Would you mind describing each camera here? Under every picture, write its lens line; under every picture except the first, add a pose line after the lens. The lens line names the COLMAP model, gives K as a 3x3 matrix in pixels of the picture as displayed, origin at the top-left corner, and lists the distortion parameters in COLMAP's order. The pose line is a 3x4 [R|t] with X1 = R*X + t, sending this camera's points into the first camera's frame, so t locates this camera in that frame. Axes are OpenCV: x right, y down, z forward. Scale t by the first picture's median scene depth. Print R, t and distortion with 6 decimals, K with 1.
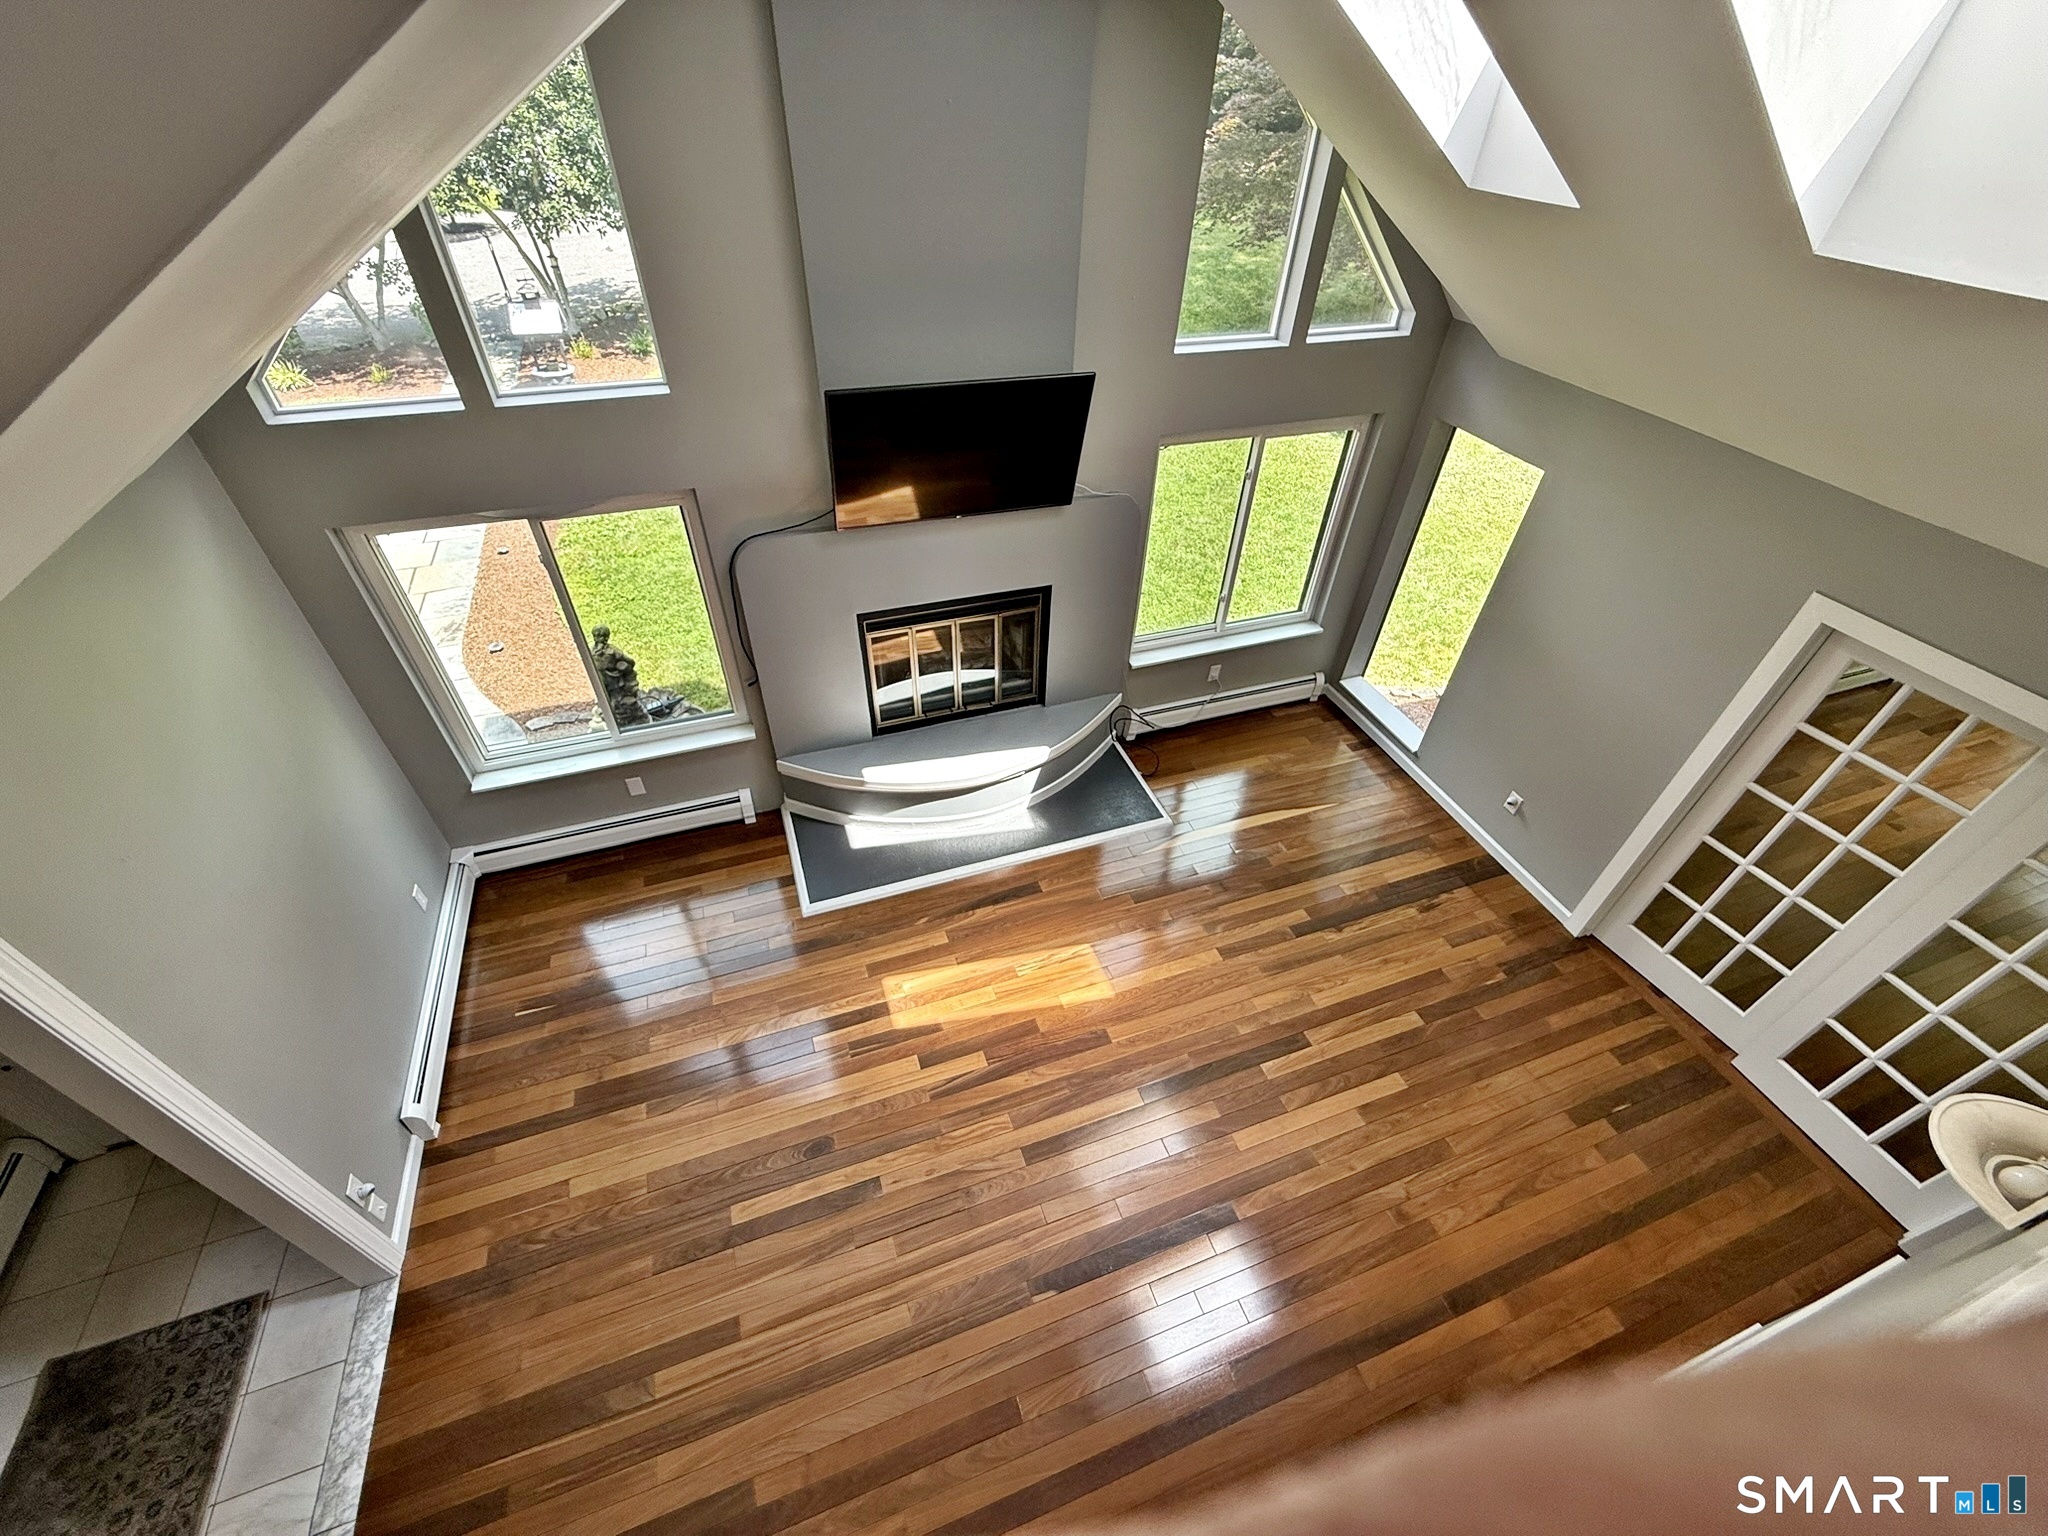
lens RADIAL K [[817.6, 0, 1004.5], [0, 817.6, 764.6], [0, 0, 1]] dist [-0.001051, -0.000099]
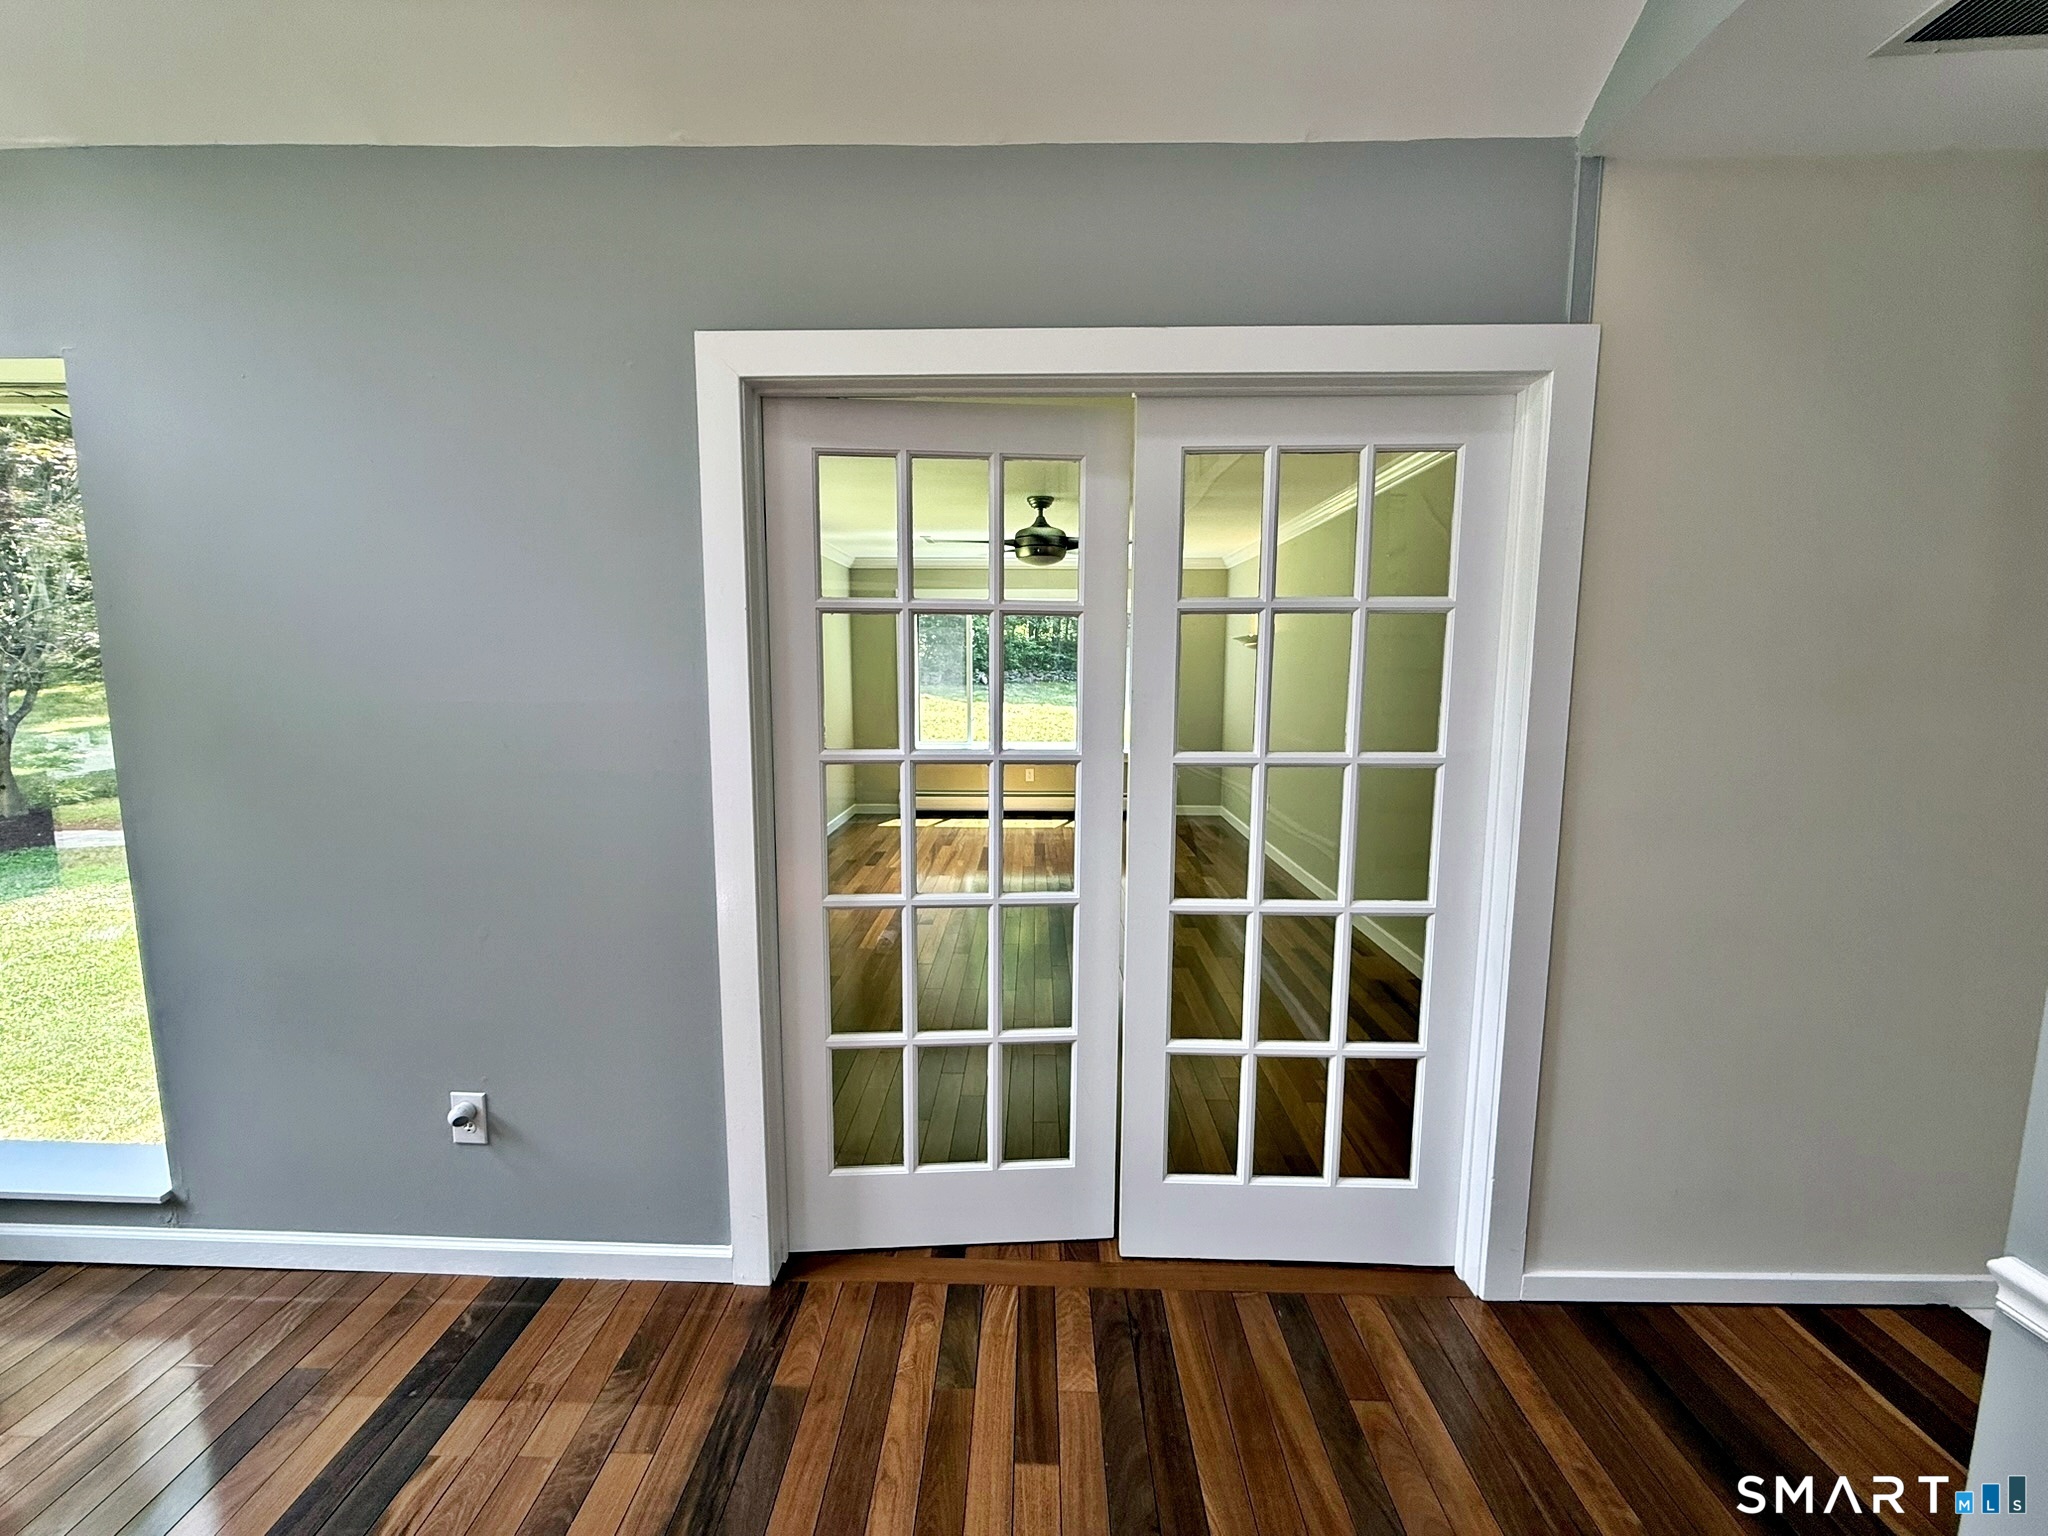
lens RADIAL K [[817.6, 0, 1034.3], [0, 817.6, 765.3], [0, 0, 1]] dist [-0.001051, -0.000099]
pose [[0.335792, -0.129237, 0.933028, 0.399585], [0.619732, 0.776266, -0.115515, 0.140786], [-0.709349, 0.617016, 0.340756, 0.614622]]
